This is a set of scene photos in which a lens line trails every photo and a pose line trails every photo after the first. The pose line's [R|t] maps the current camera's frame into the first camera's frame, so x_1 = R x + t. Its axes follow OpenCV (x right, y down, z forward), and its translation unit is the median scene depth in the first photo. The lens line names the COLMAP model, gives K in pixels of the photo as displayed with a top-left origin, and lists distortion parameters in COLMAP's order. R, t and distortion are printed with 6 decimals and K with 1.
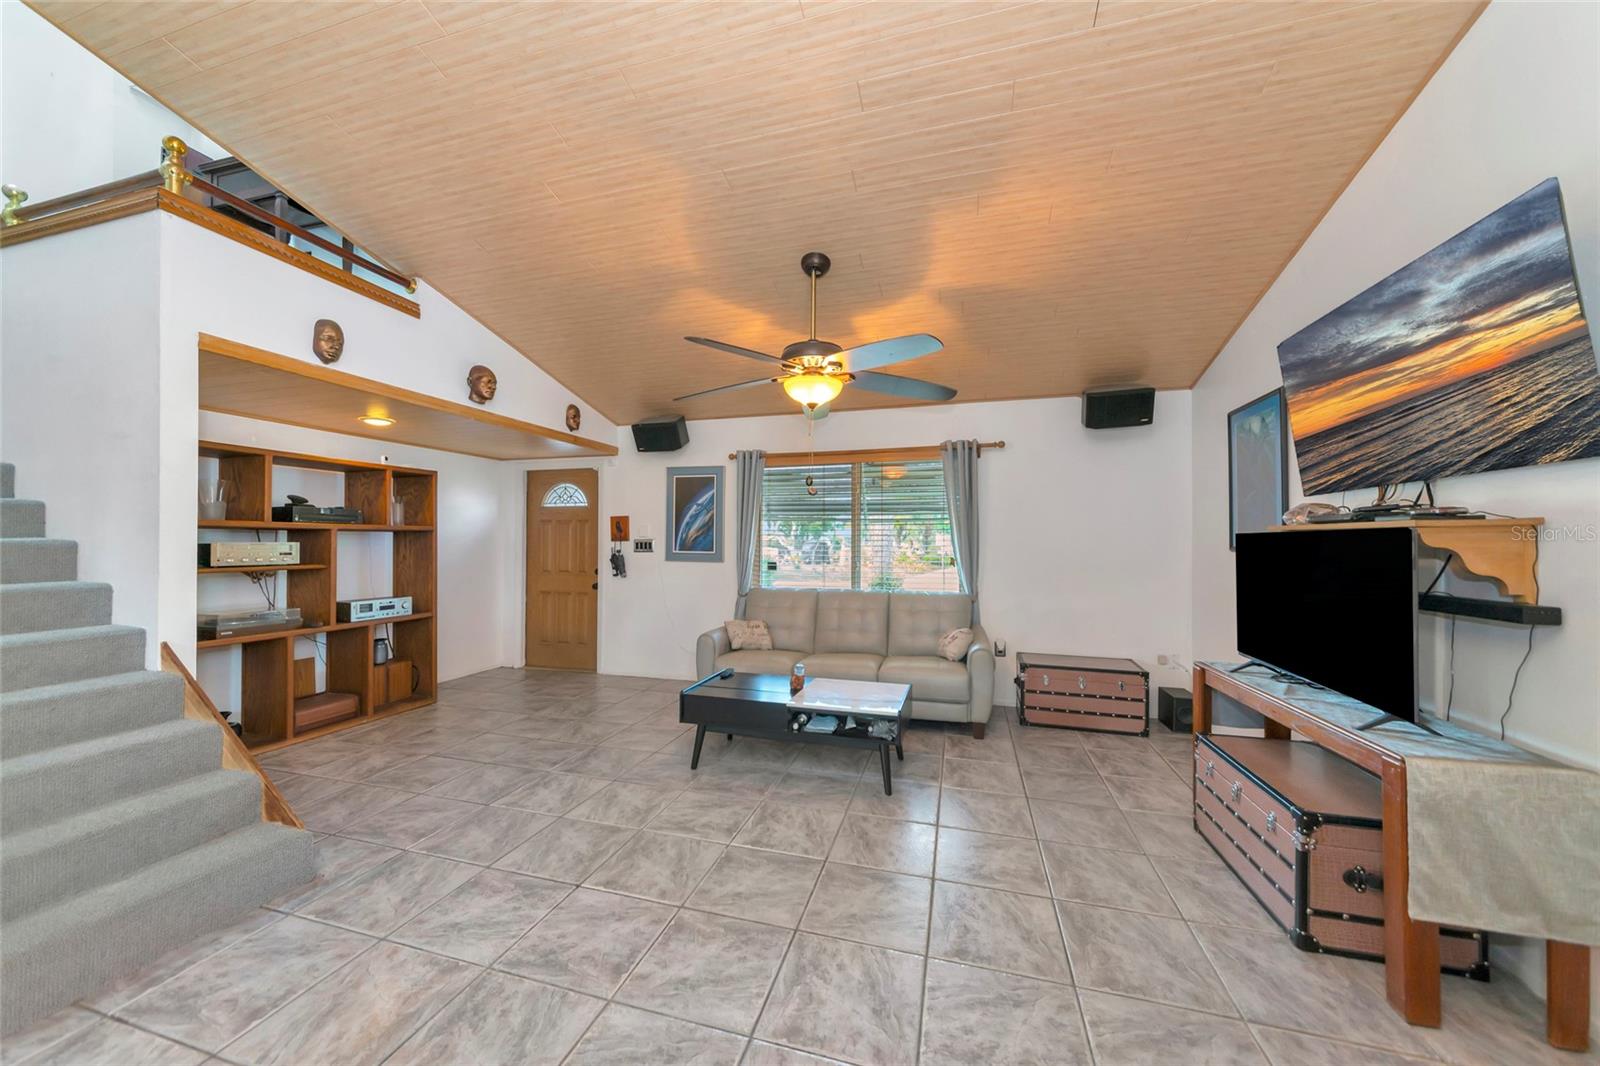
lens RADIAL K [[568.6, 0, 801.5], [0, 568.6, 536.3], [0, 0, 1]] dist [0.000209, -0.000052]
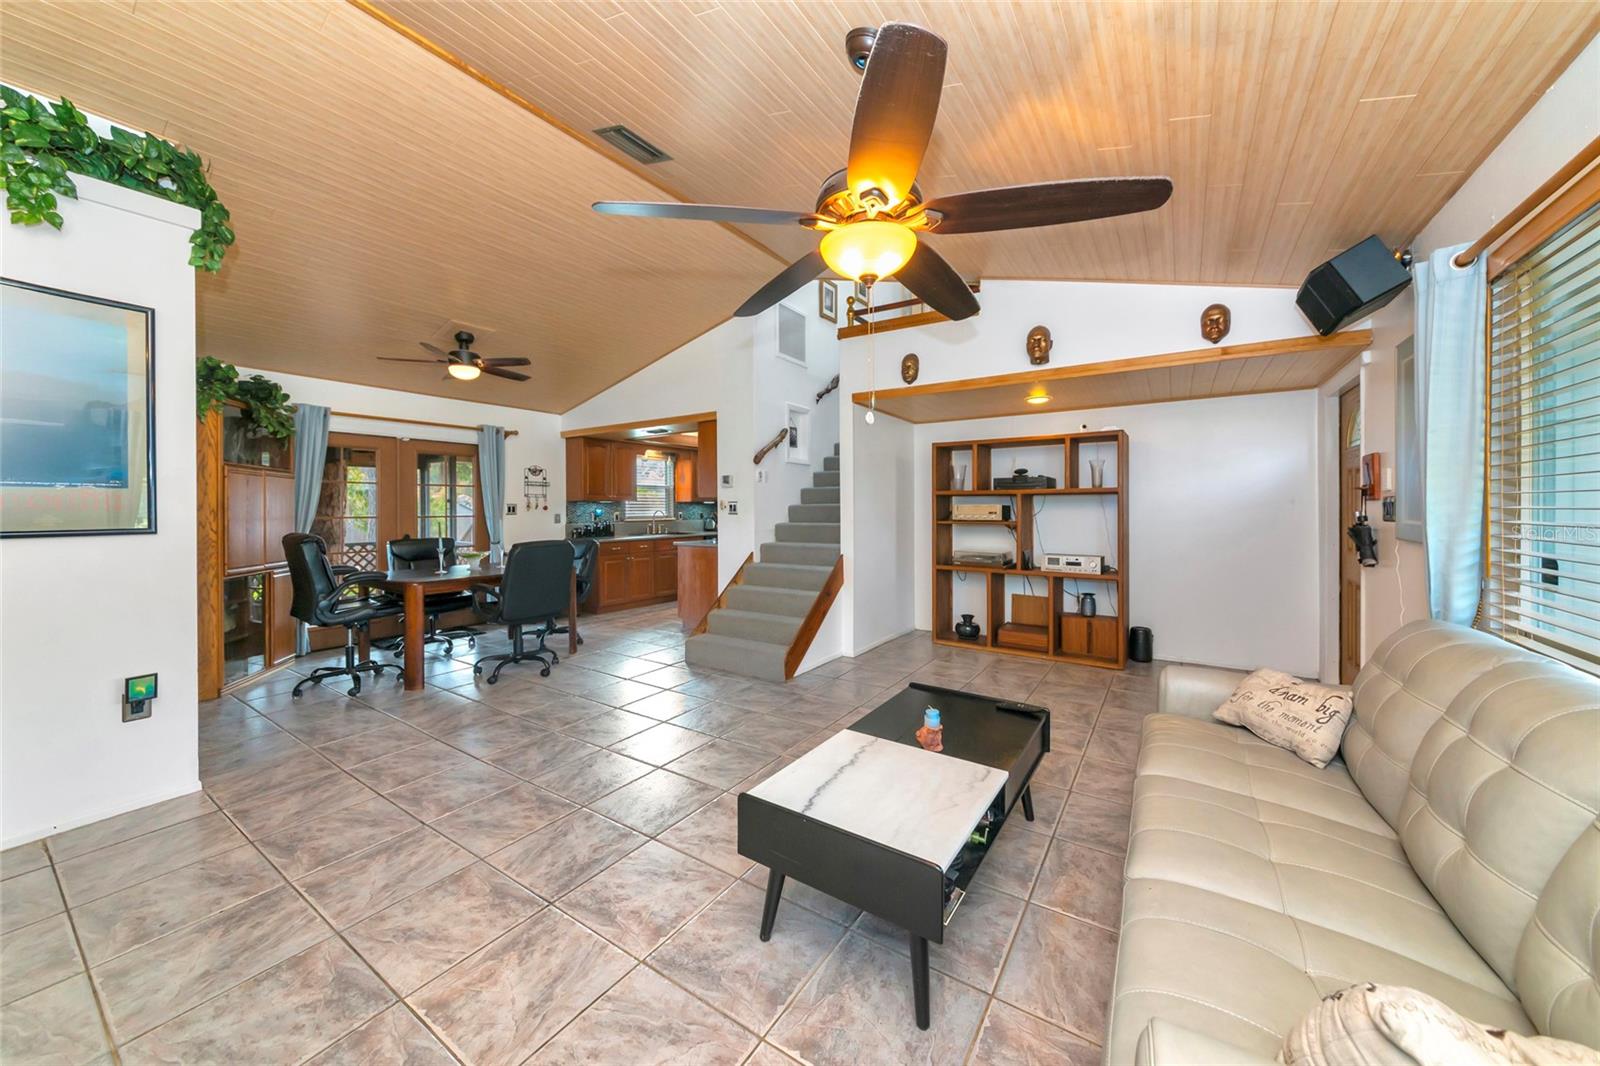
lens RADIAL K [[568.6, 0, 801.7], [0, 568.6, 507.7], [0, 0, 1]] dist [-0.000079, -0.000123]
pose [[-0.301605, -0.002378, -0.953430, 0.489197], [0.012880, 0.999895, -0.006568, 0.018413], [0.953346, -0.014261, -0.301543, 0.860001]]
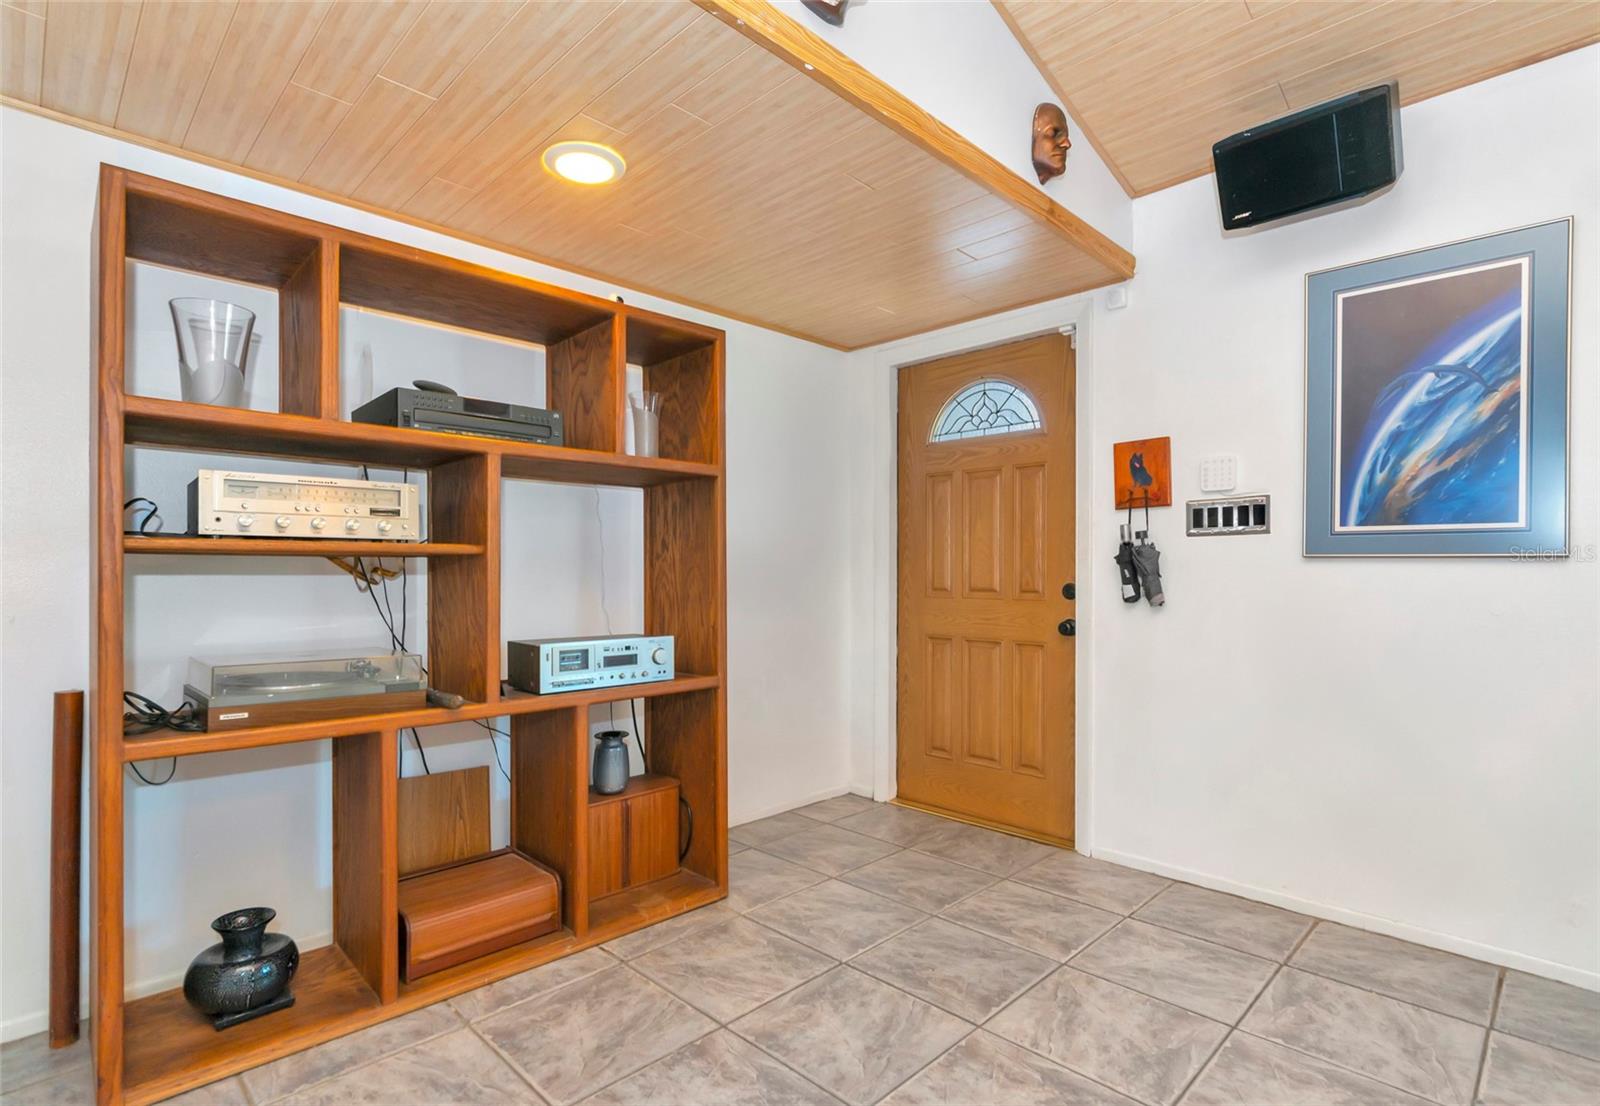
lens RADIAL K [[793.8, 0, 791.7], [0, 793.8, 576.2], [0, 0, 1]] dist [-0.000541, -0.000383]
pose [[0.874168, 0.001334, -0.485621, -0.359557], [0.005522, 0.999904, 0.012688, 0.060750], [0.485592, -0.013773, 0.874077, 0.584656]]
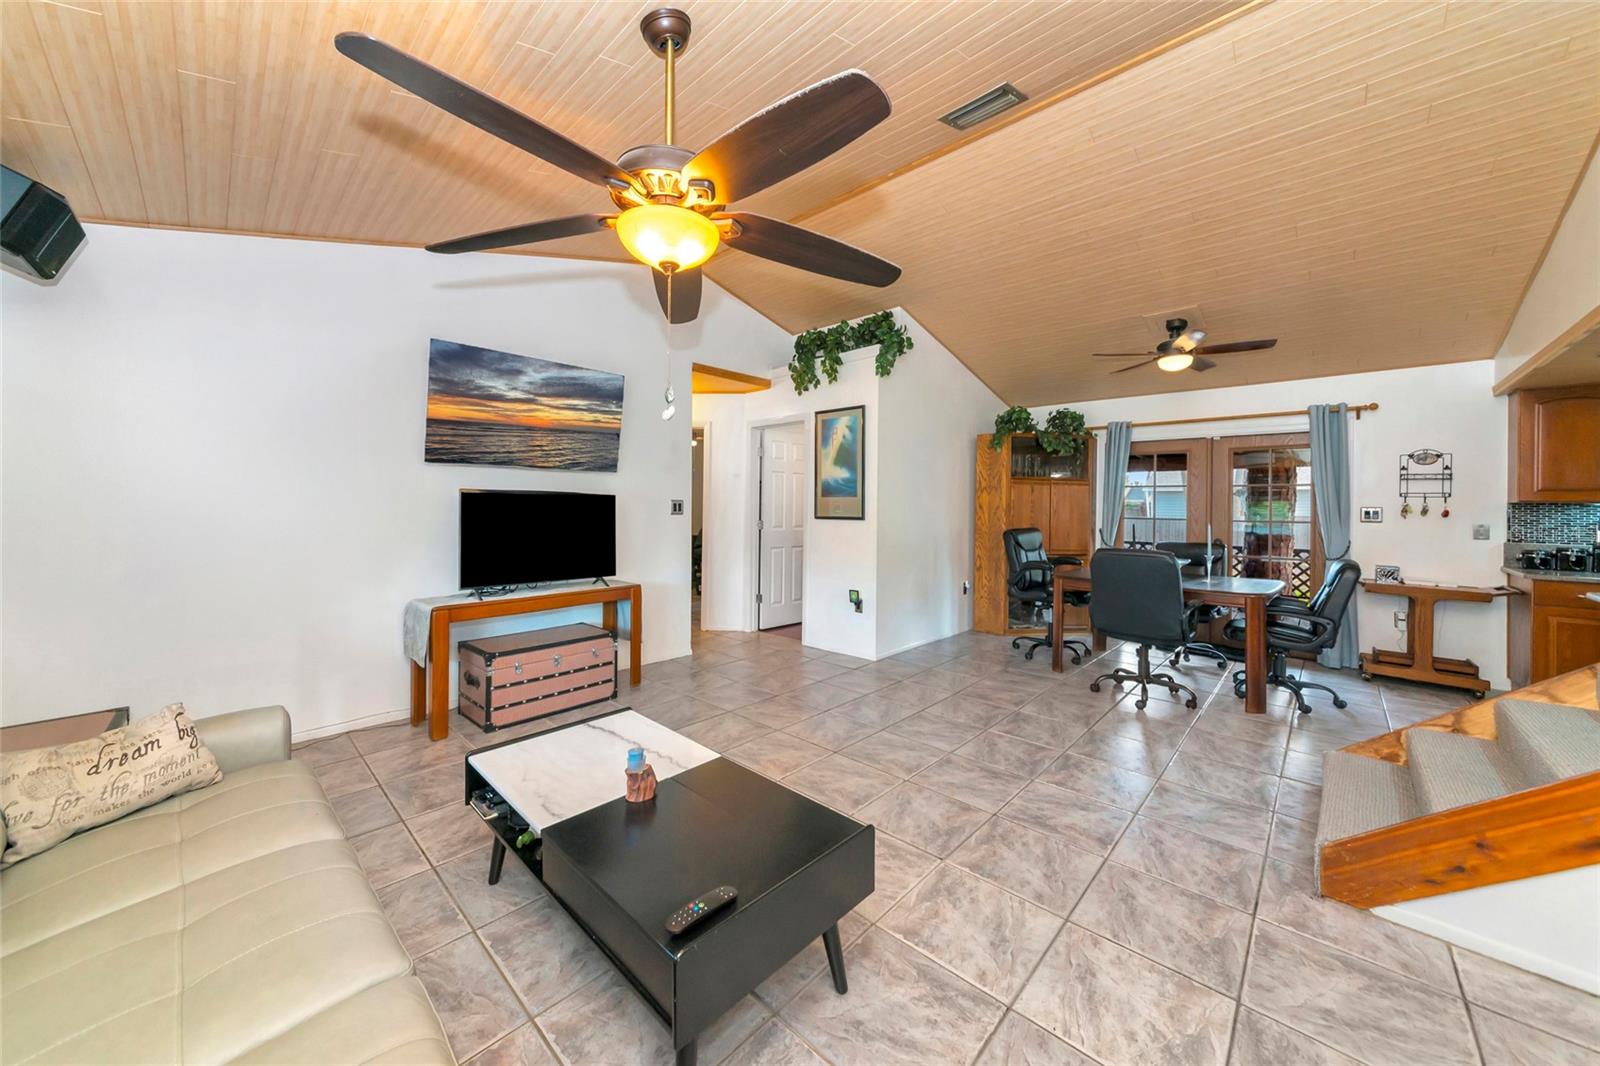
lens RADIAL K [[568.6, 0, 801.7], [0, 568.6, 507.7], [0, 0, 1]] dist [-0.000079, -0.000123]
pose [[-0.890810, -0.016747, 0.454067, -0.285541], [-0.020481, 0.999785, -0.003308, 0.014739], [-0.453914, -0.012247, -0.890962, 1.126284]]
